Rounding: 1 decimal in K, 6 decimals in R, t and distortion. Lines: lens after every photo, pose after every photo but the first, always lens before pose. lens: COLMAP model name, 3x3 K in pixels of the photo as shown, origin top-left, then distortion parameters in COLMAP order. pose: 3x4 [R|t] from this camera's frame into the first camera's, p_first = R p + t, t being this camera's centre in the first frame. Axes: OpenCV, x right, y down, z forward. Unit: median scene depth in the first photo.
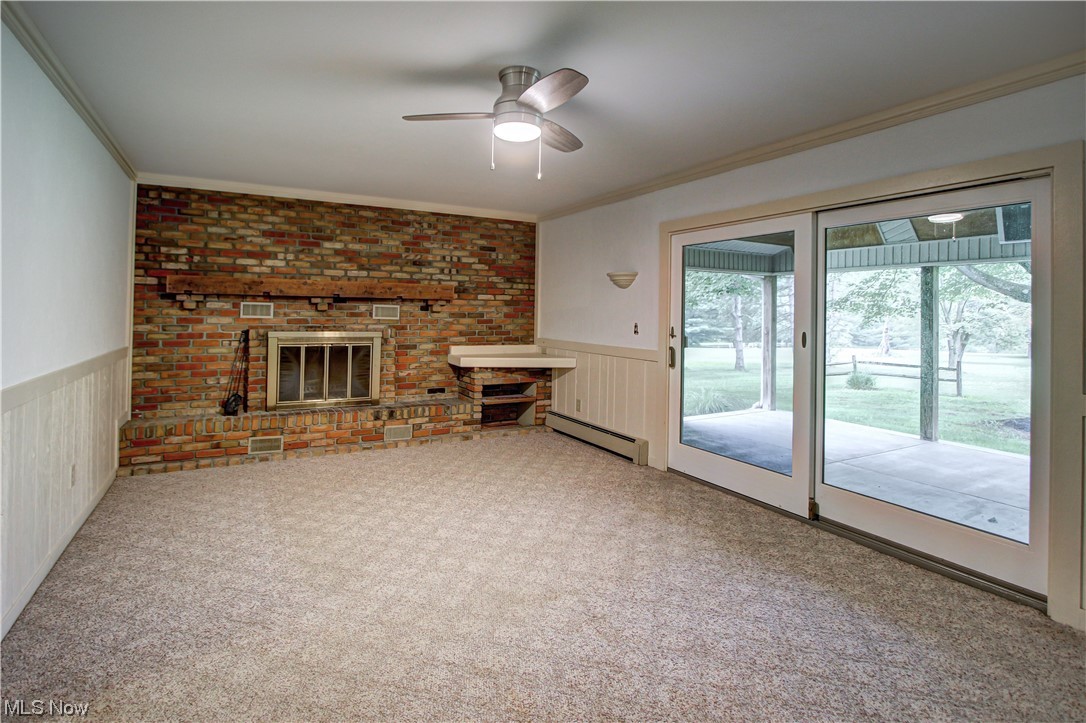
lens RADIAL K [[536.7, 0, 530.7], [0, 536.7, 301.0], [0, 0, 1]] dist [-0.015789, 0.002358]
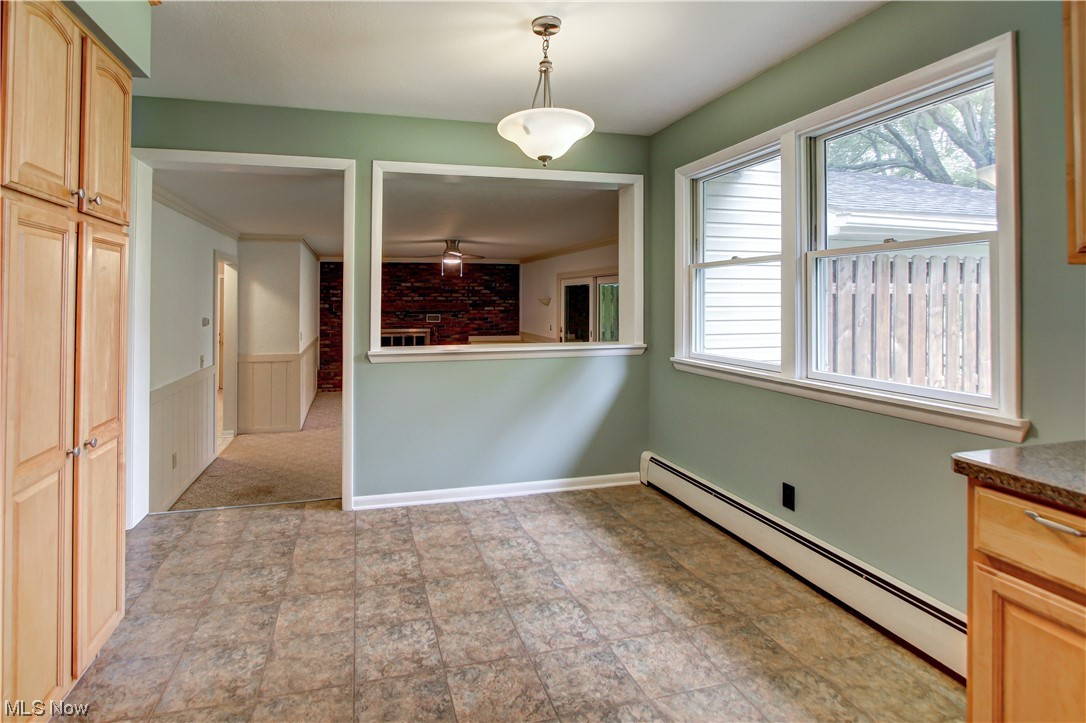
lens RADIAL K [[536.7, 0, 485.0], [0, 536.7, 283.0], [0, 0, 1]] dist [-0.015789, 0.002358]
pose [[0.959944, -0.025070, -0.279068, 0.424616], [0.021692, 0.999649, -0.015187, -0.068682], [0.279351, 0.008525, 0.960151, -0.748418]]
